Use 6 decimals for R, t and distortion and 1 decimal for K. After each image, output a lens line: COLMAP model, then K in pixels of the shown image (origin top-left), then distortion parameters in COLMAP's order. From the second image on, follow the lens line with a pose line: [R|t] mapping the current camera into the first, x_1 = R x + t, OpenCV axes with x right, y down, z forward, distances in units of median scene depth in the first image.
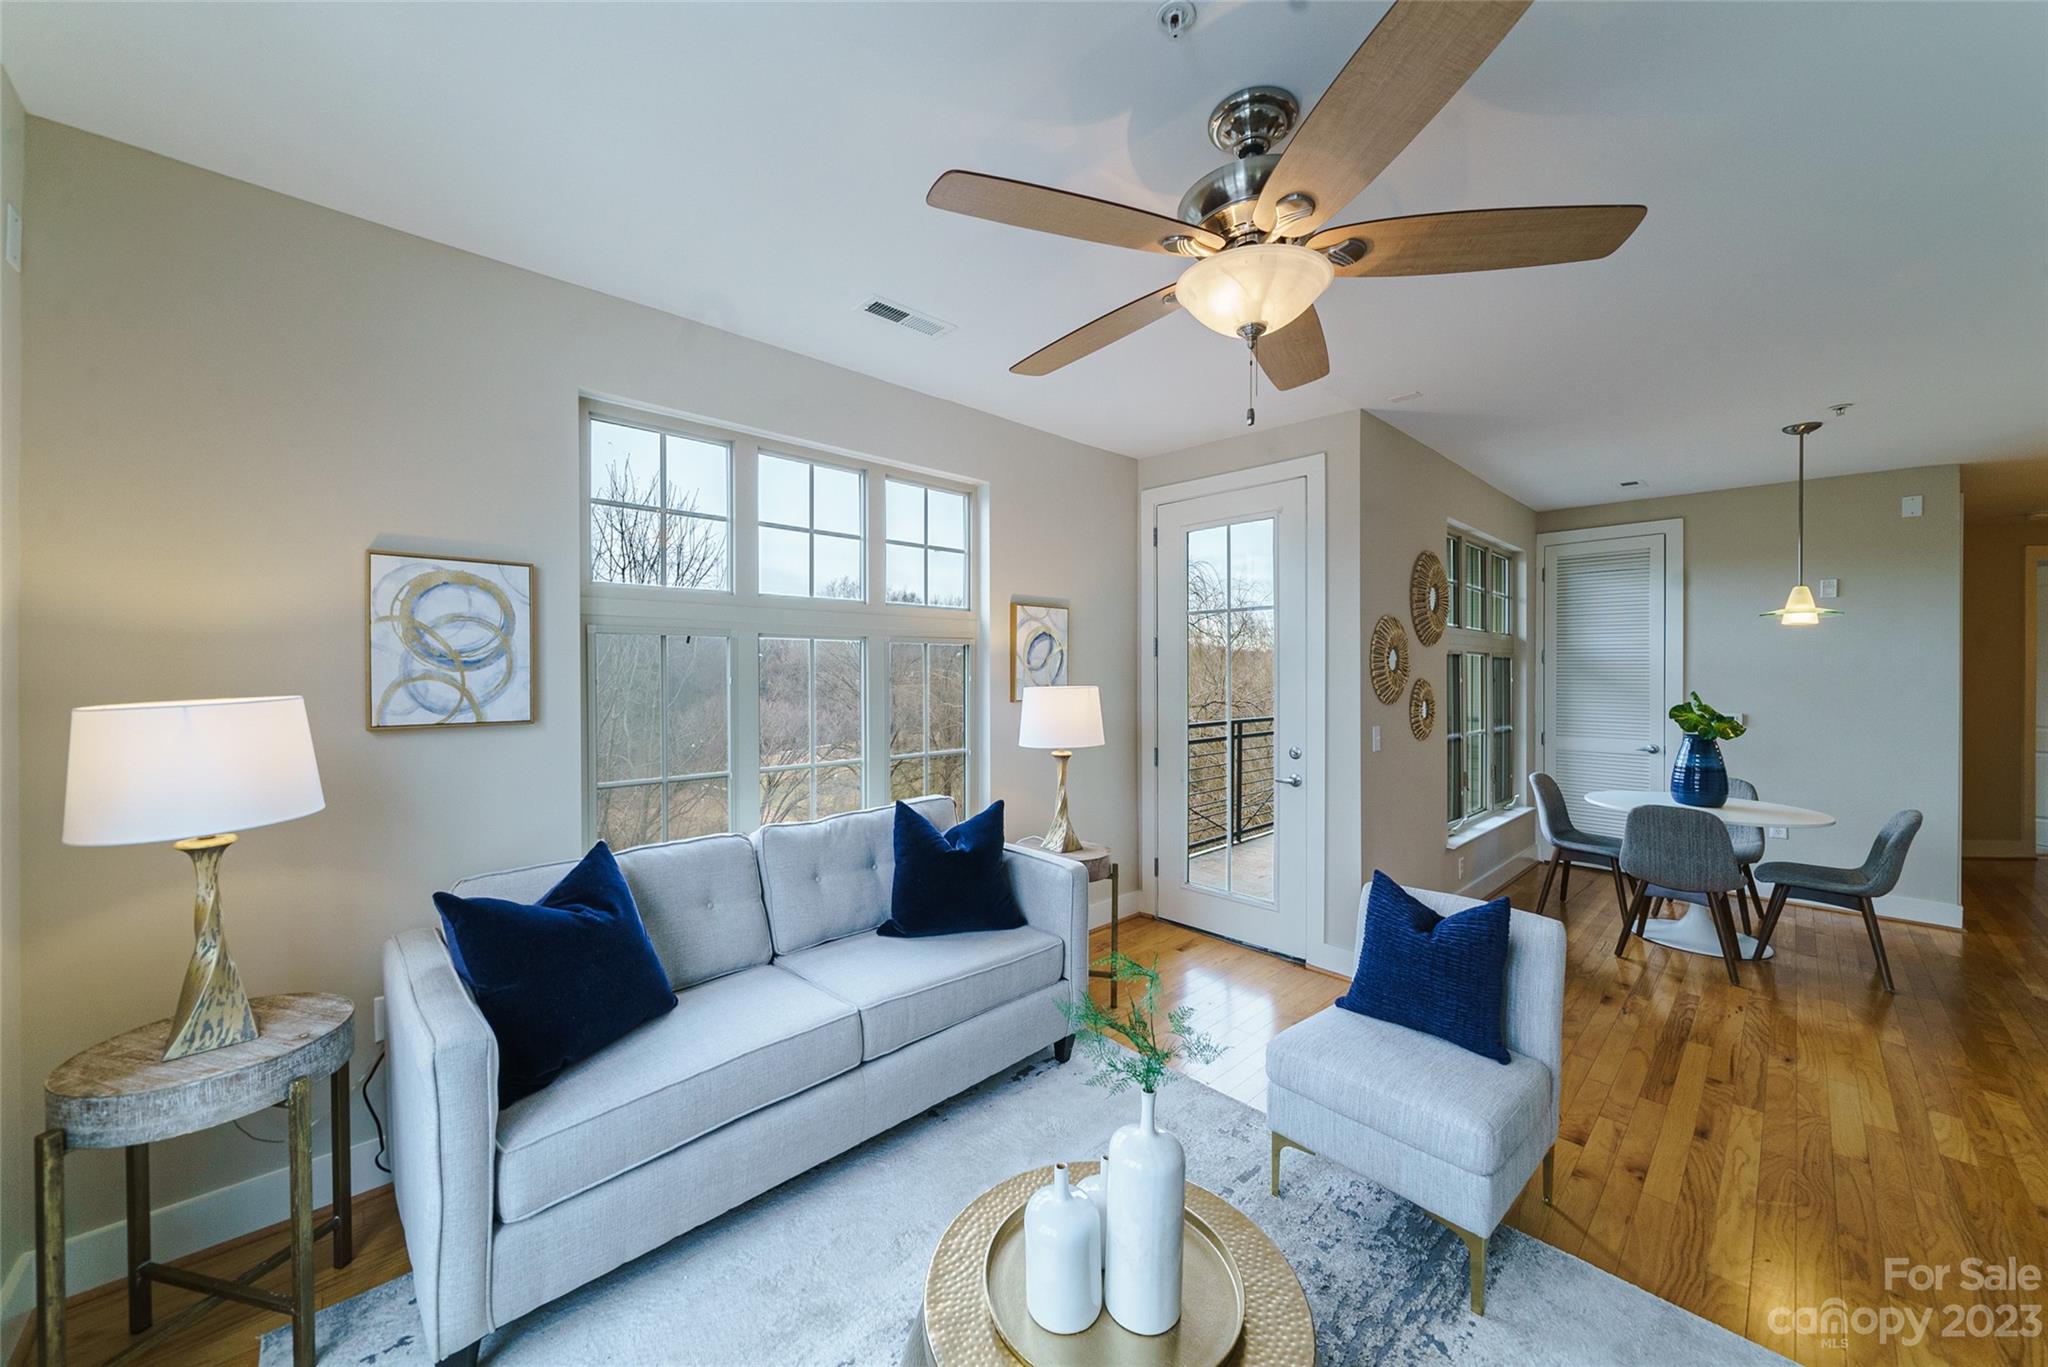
lens RADIAL K [[749.9, 0, 1018.3], [0, 749.9, 675.5], [0, 0, 1]] dist [-0.002807, -0.000145]
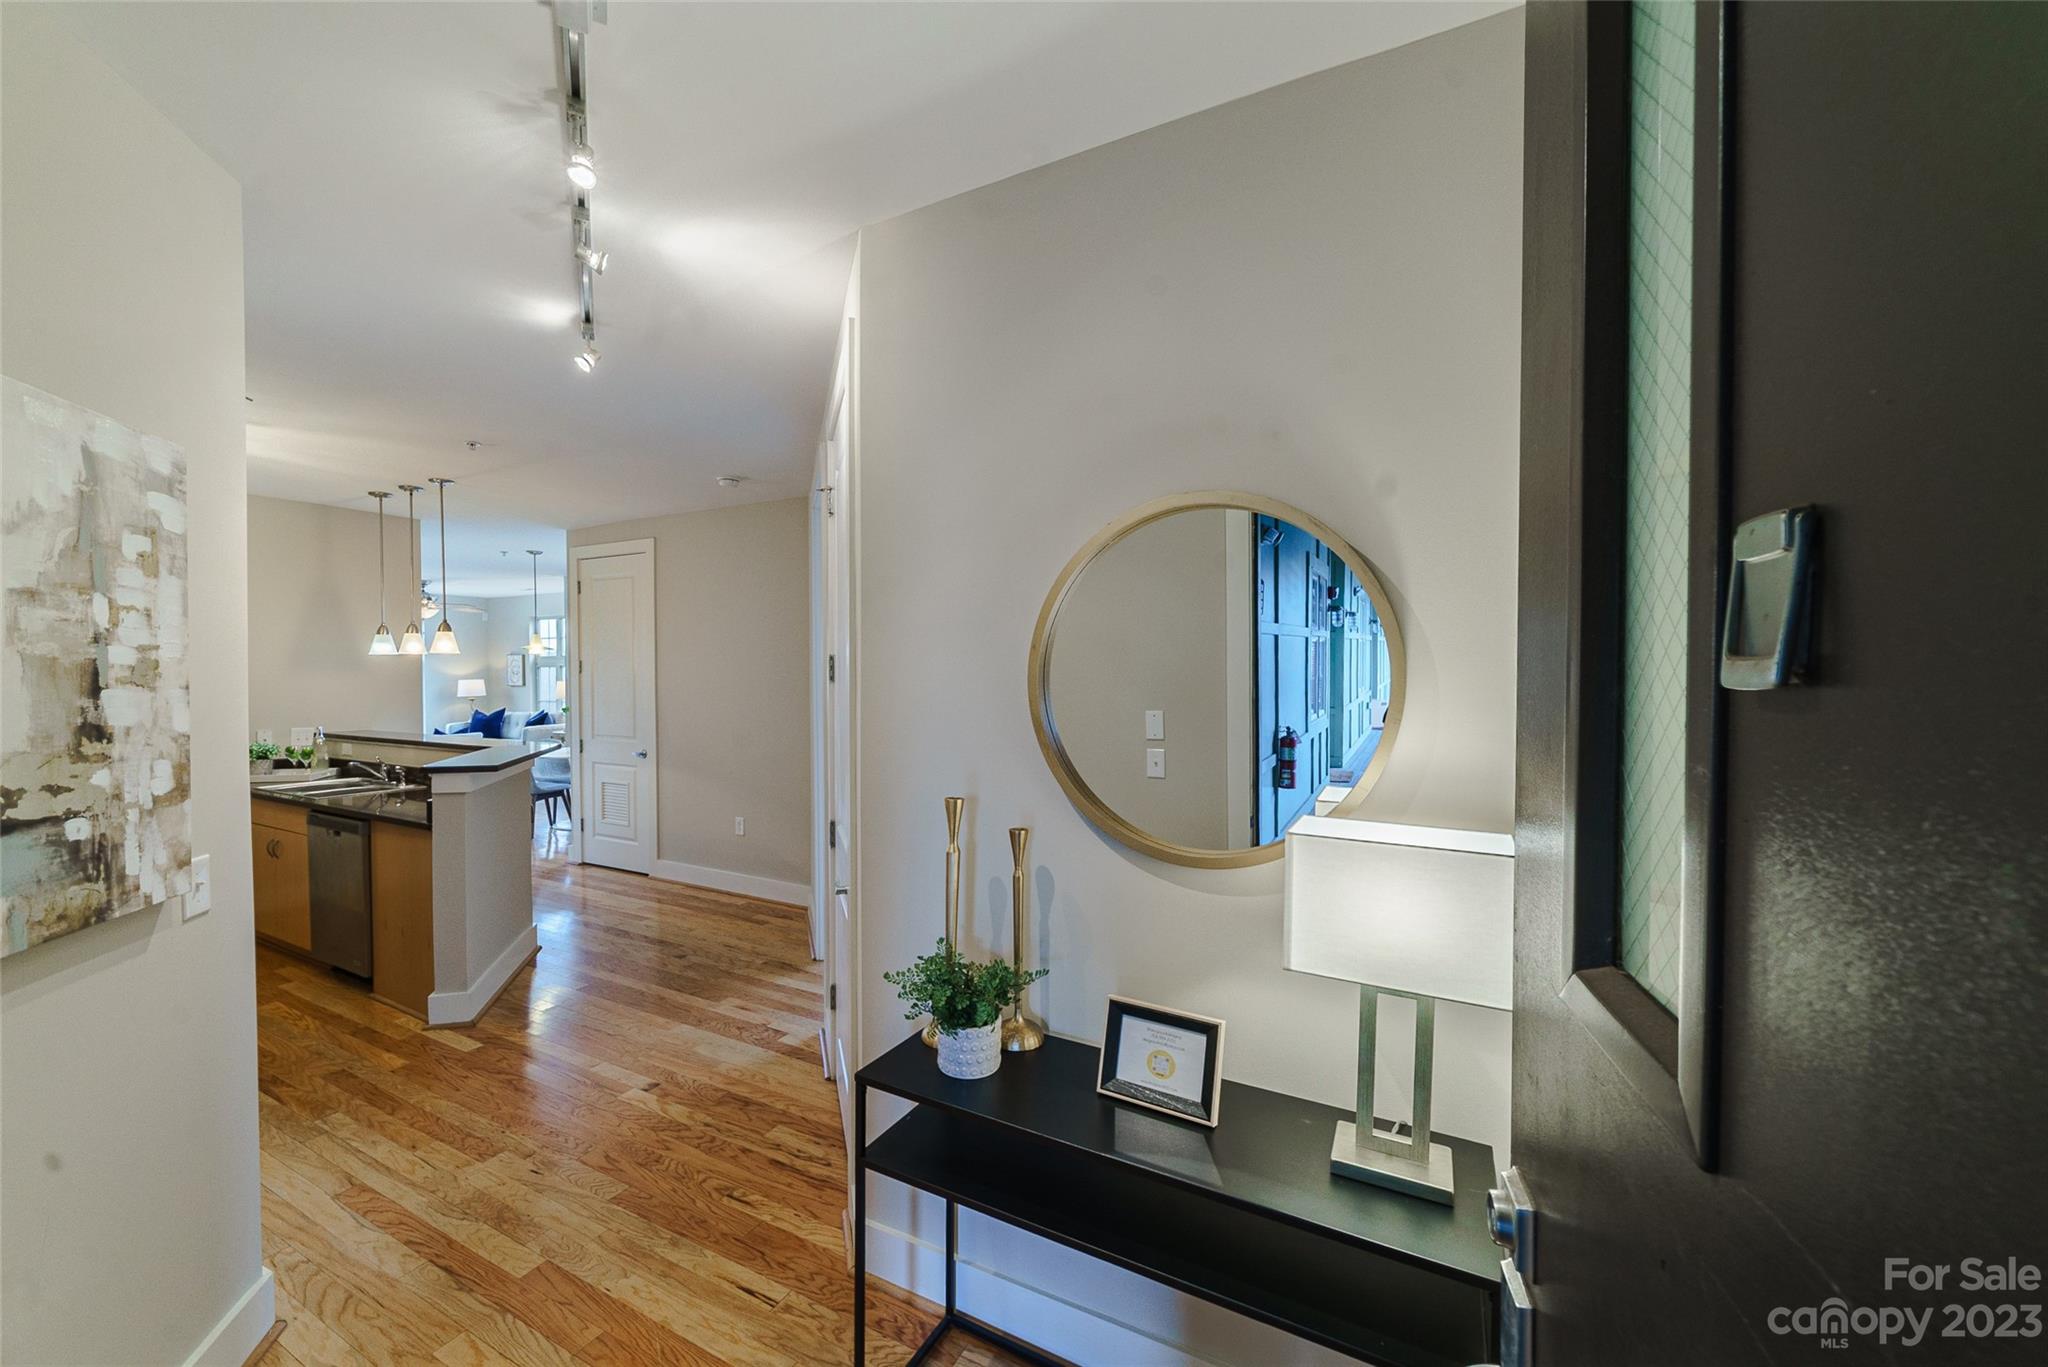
lens RADIAL K [[773.1, 0, 998.1], [0, 773.1, 686.7], [0, 0, 1]] dist [-0.003453, -0.000210]
pose [[0.310560, 0.018456, -0.950375, 4.197724], [-0.004848, 0.999829, 0.017832, -0.030960], [0.950541, -0.000931, 0.310596, 1.922710]]
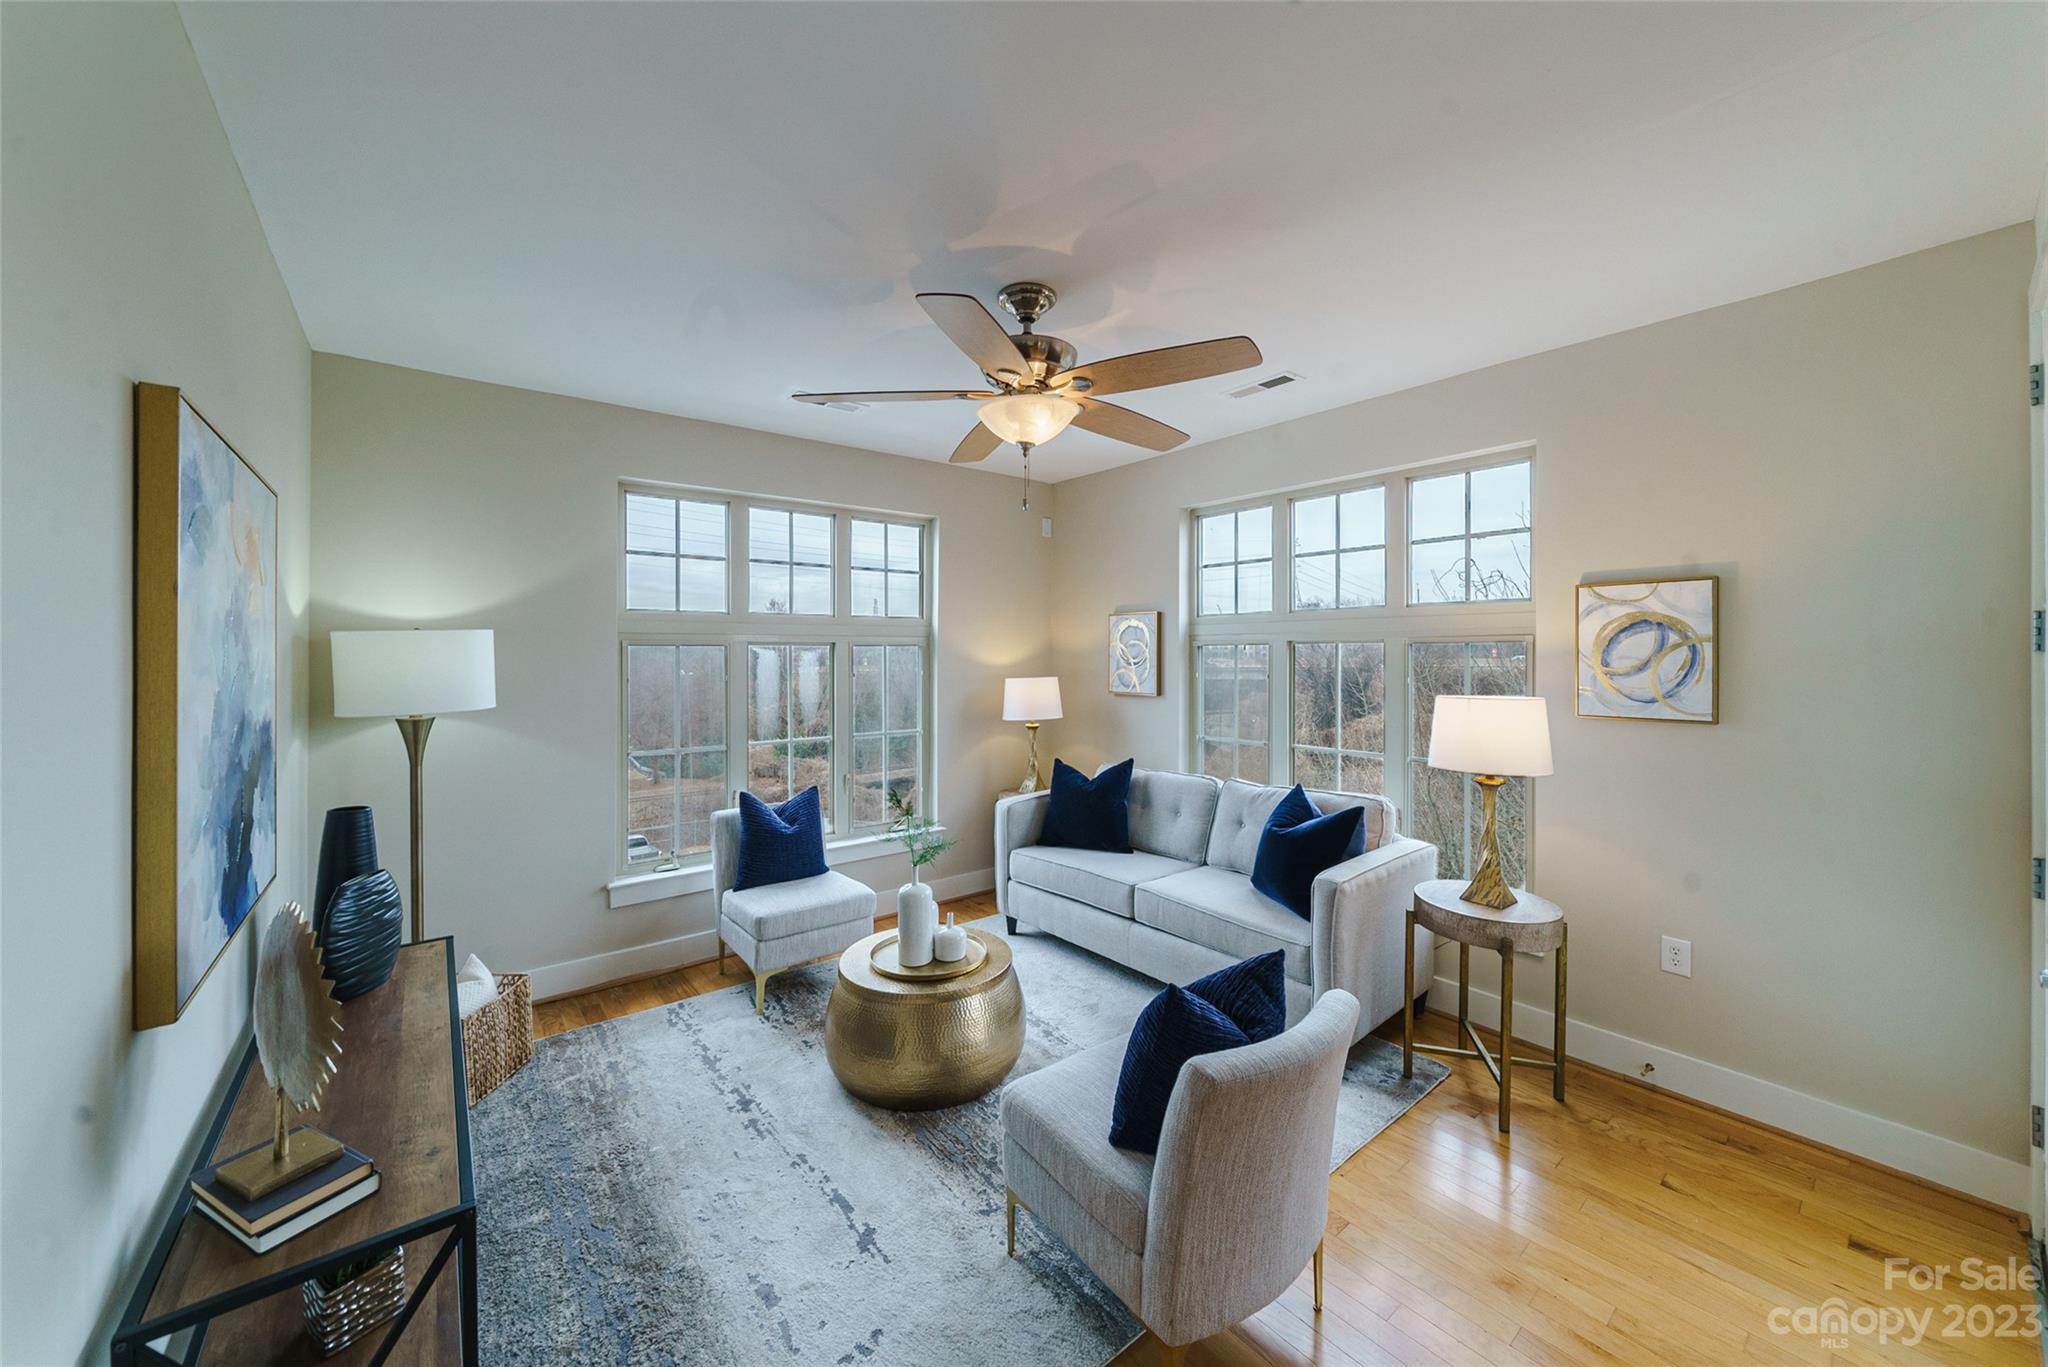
lens RADIAL K [[756.8, 0, 1011.9], [0, 756.8, 657.0], [0, 0, 1]] dist [-0.001701, -0.000120]
pose [[-0.094631, 0.002792, -0.995509, 1.015749], [-0.007090, 0.999969, 0.003478, -0.029589], [0.995487, 0.007387, -0.094608, 0.643167]]
